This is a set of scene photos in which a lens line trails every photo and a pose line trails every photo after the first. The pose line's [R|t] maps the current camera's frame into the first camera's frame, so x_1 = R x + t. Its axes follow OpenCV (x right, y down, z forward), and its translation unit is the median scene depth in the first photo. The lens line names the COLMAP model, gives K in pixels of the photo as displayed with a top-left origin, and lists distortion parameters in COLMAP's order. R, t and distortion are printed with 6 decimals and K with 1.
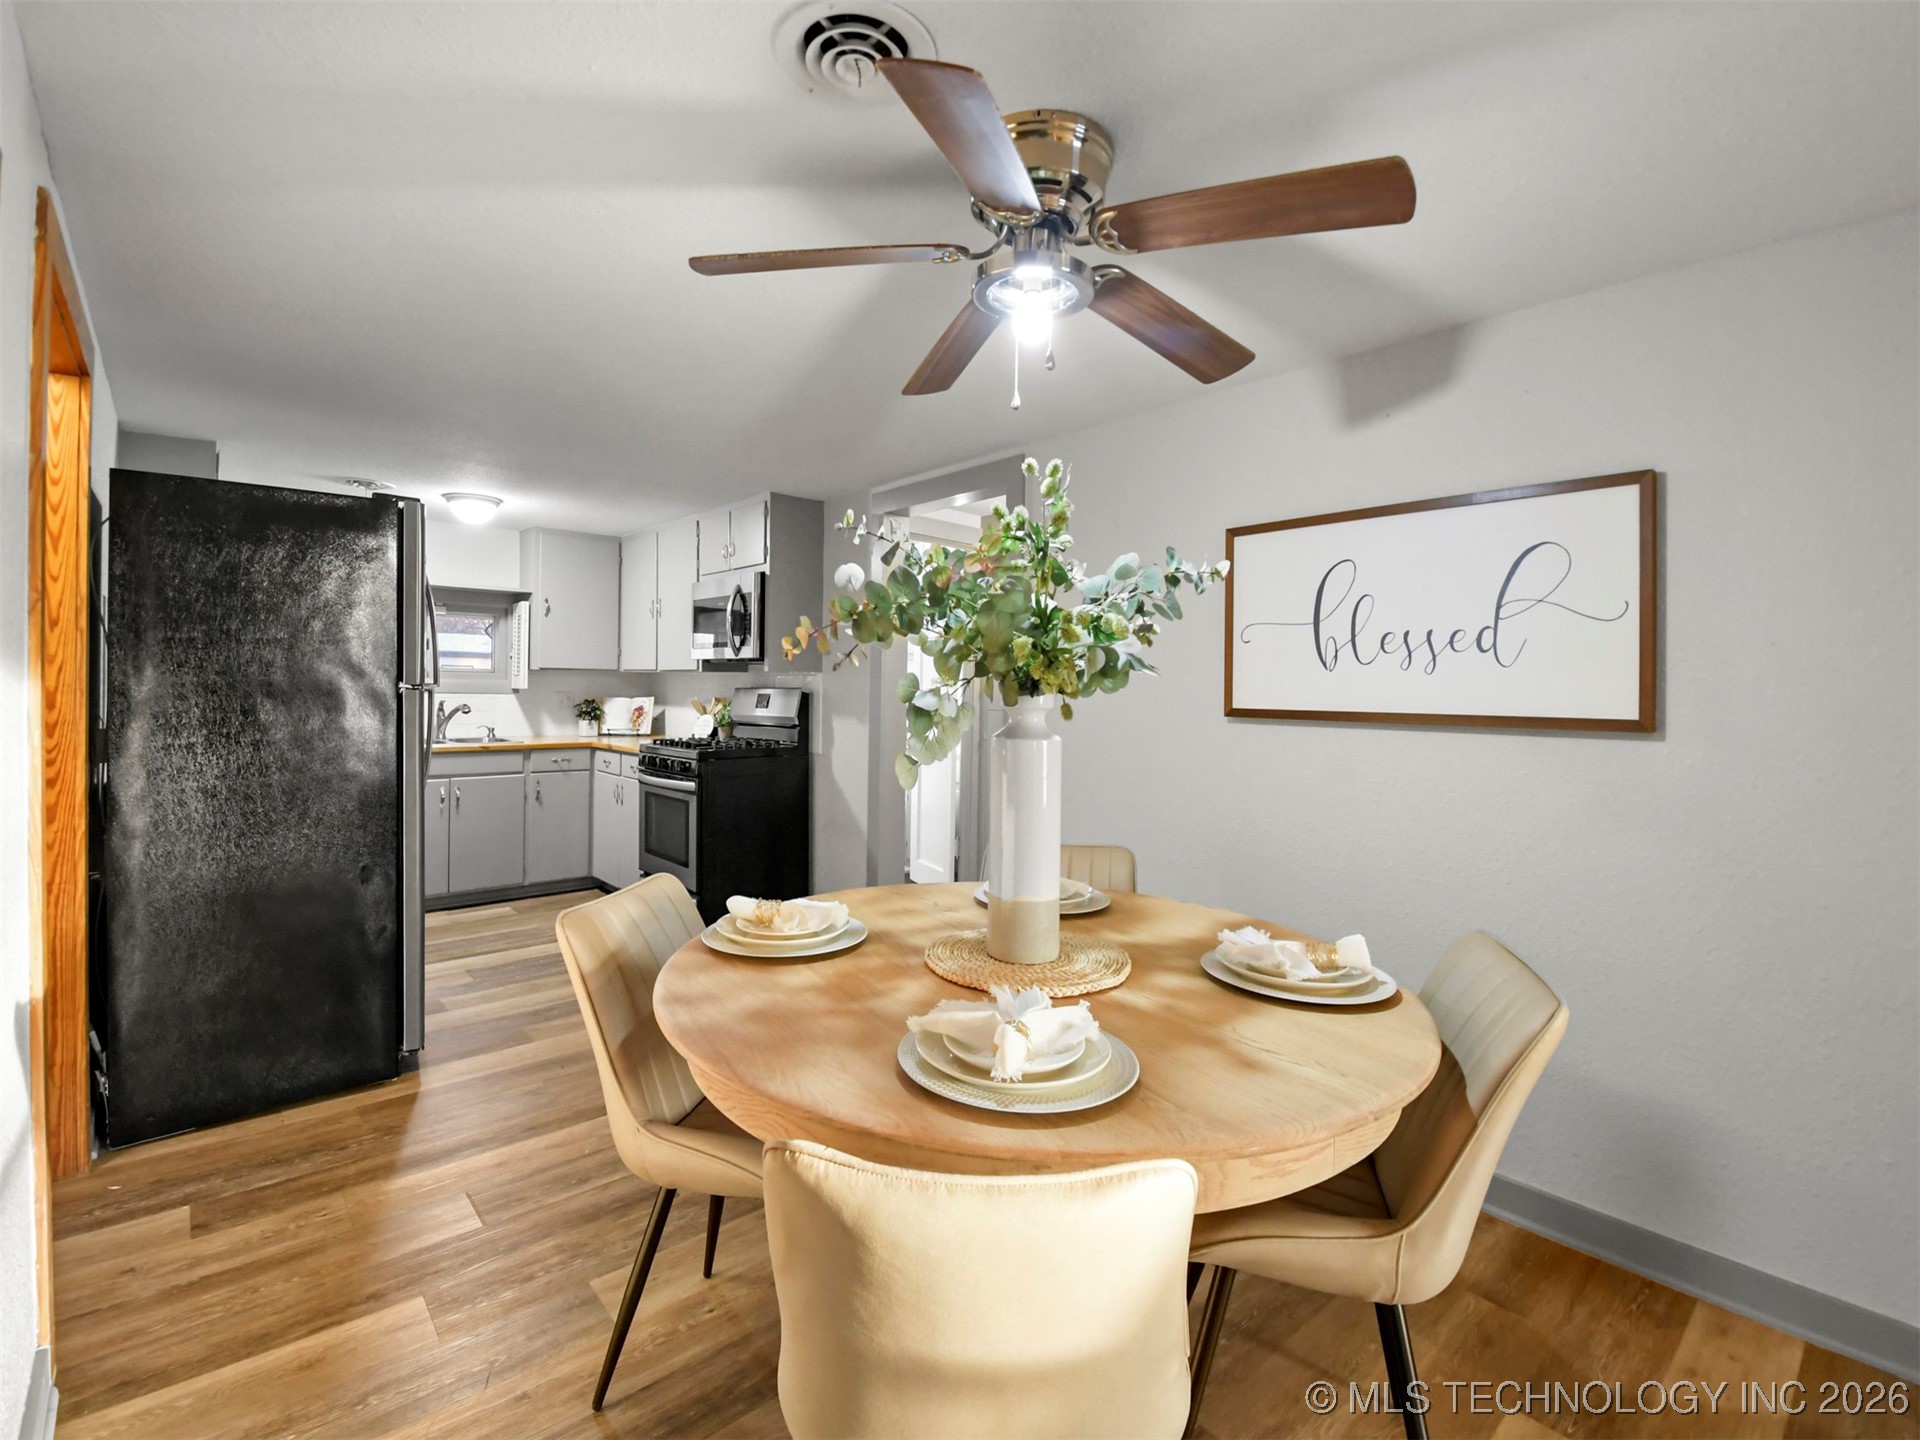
lens RADIAL K [[840.8, 0, 929.7], [0, 840.8, 690.9], [0, 0, 1]] dist [0.018113, -0.025449]
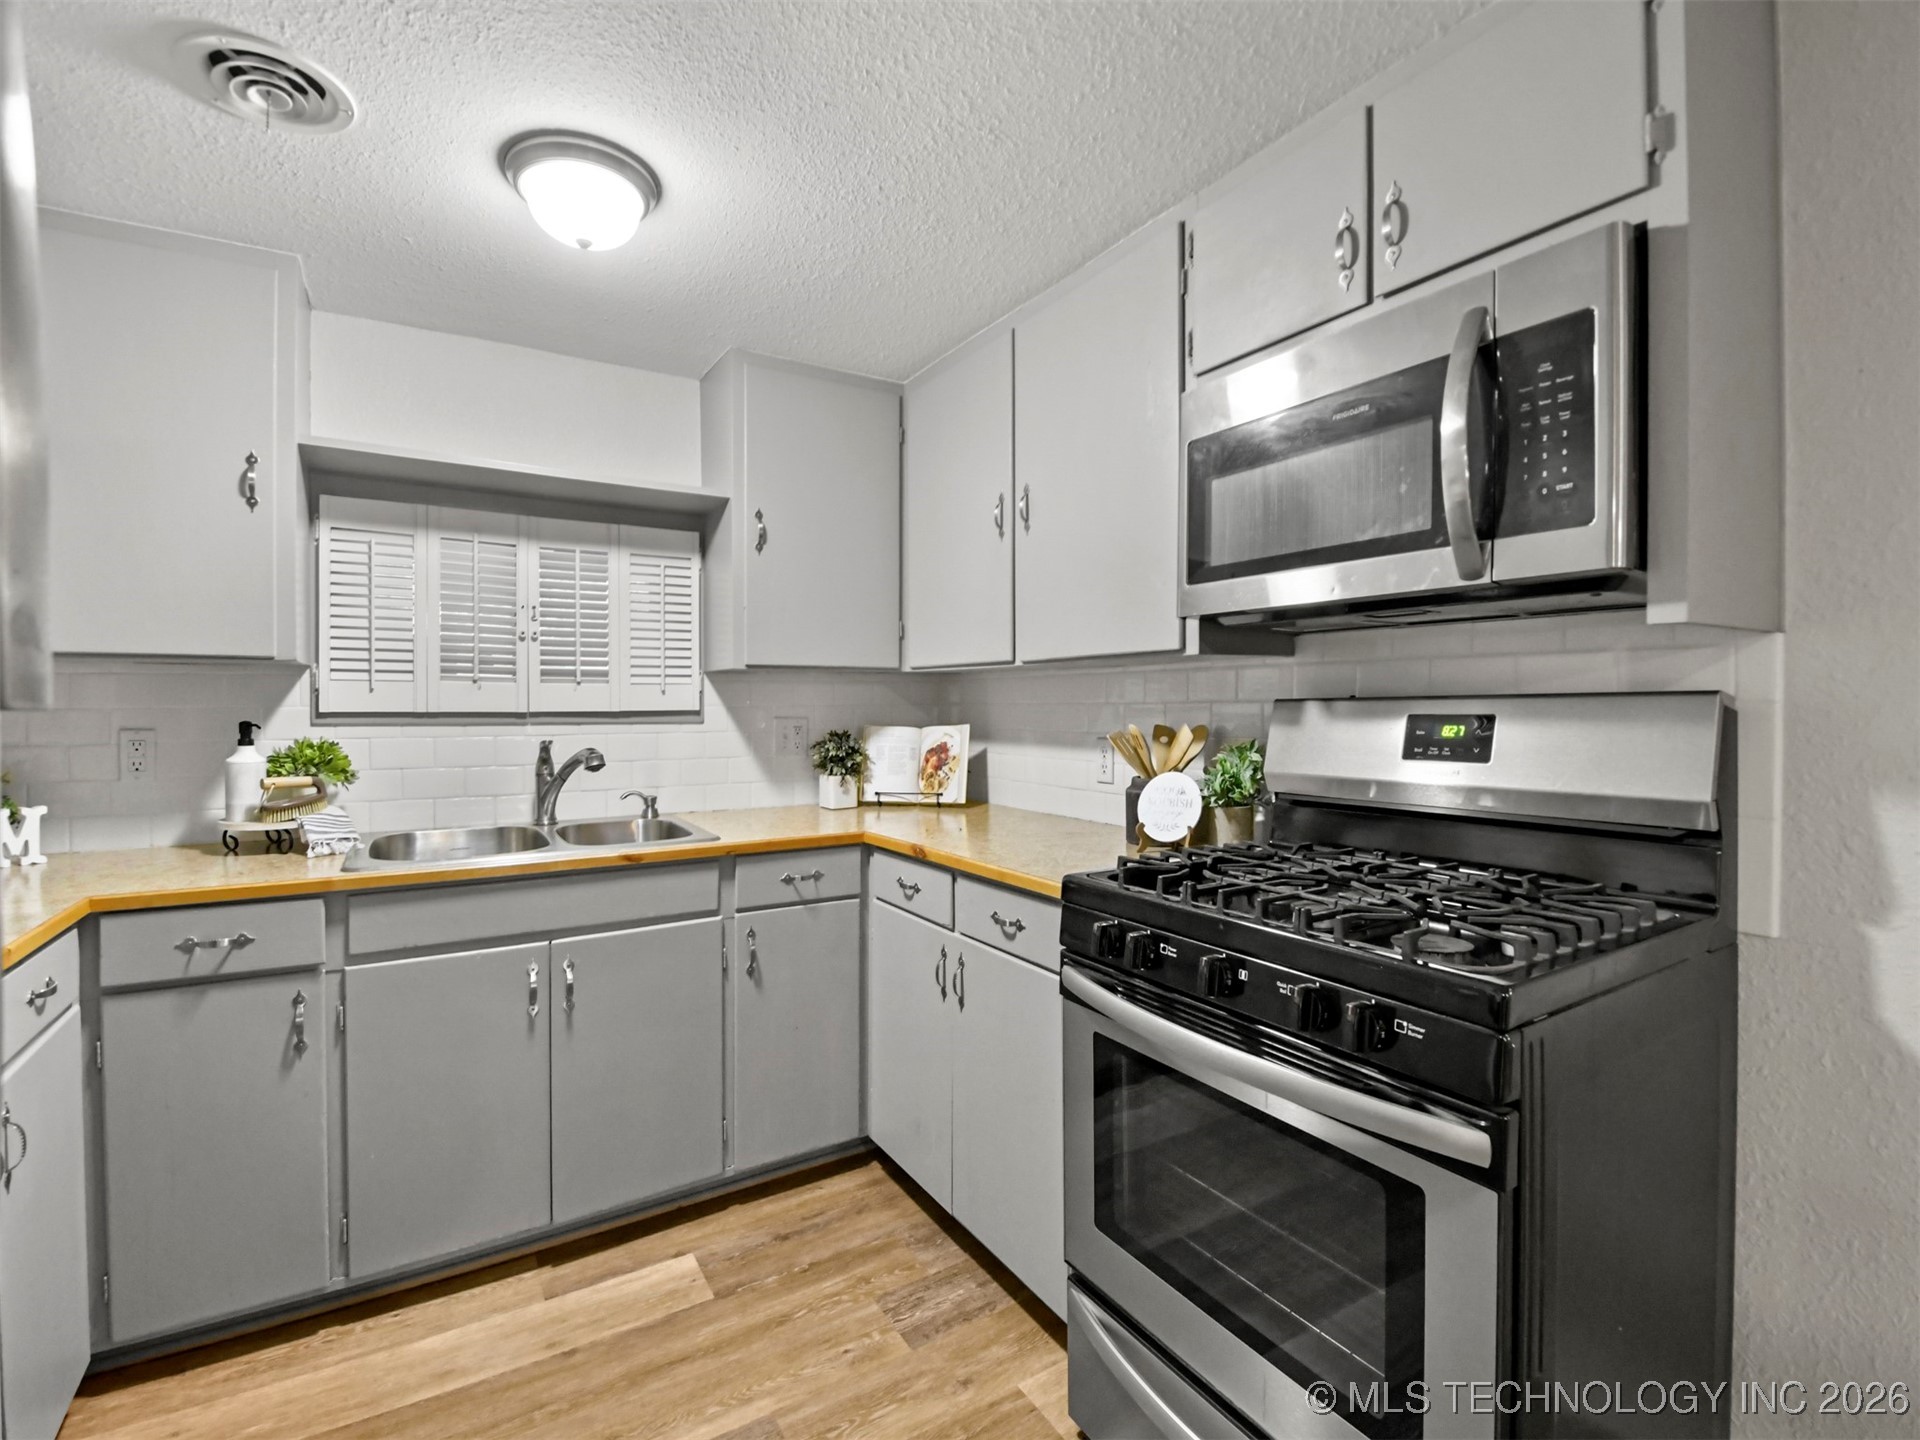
lens RADIAL K [[868.9, 0, 944.1], [0, 868.9, 709.1], [0, 0, 1]] dist [0.019294, -0.017900]
pose [[0.985049, -0.014382, -0.171674, -0.287716], [0.015033, 0.999884, 0.002493, -0.003492], [0.171618, -0.005036, 0.985151, 0.576394]]
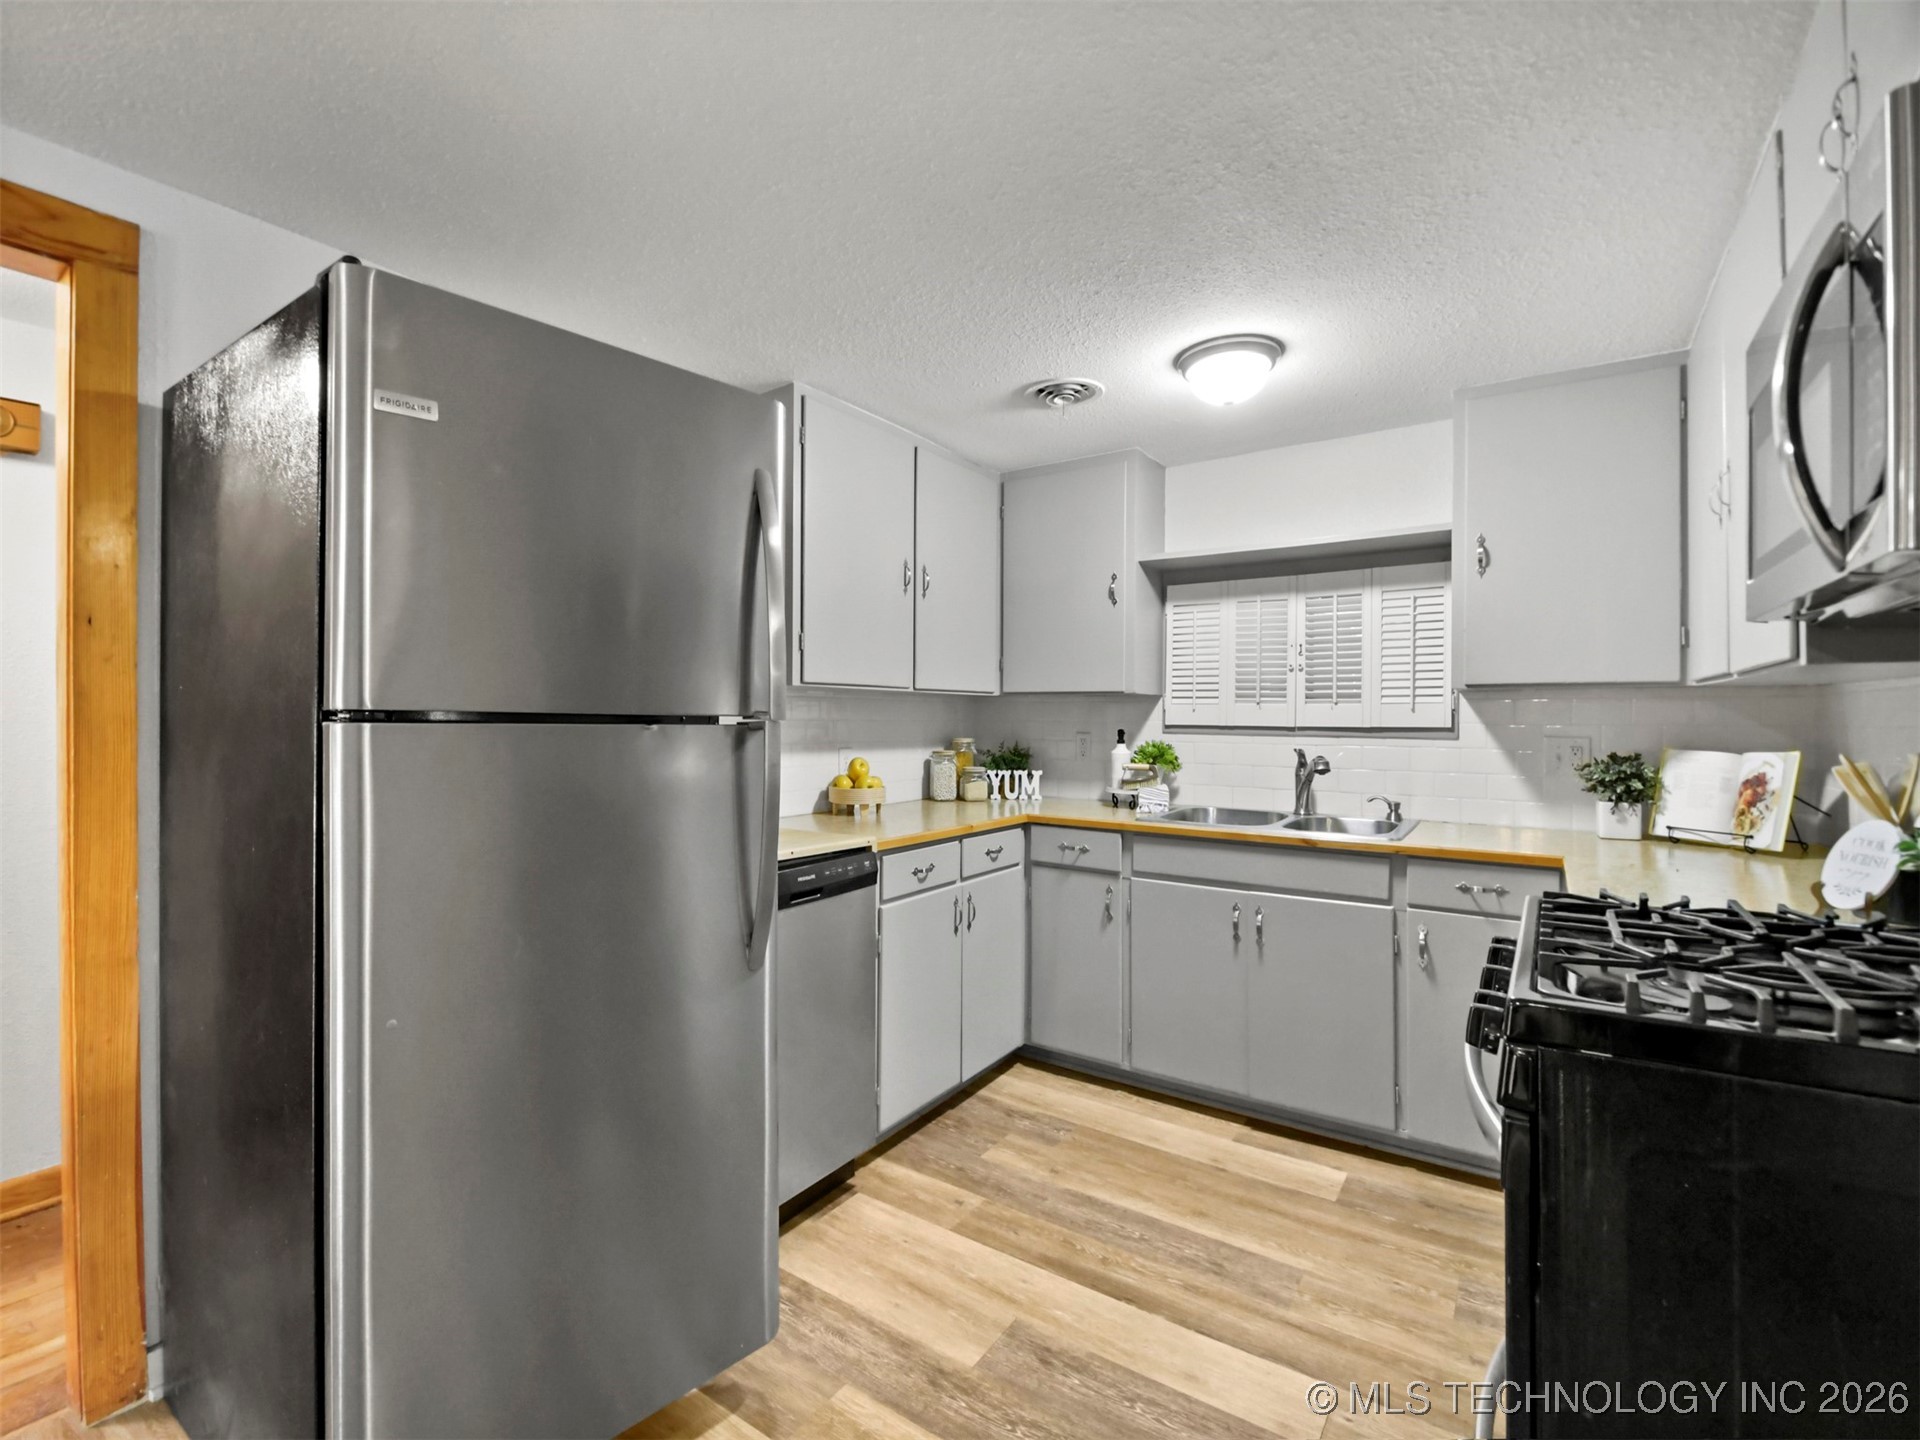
lens RADIAL K [[881.4, 0, 932.2], [0, 881.4, 727.7], [0, 0, 1]] dist [0.017977, -0.019399]
pose [[0.256246, 0.001177, -0.966611, -0.058576], [-0.002979, 0.999995, 0.000429, -0.002801], [0.966607, 0.002769, 0.256248, 0.598534]]
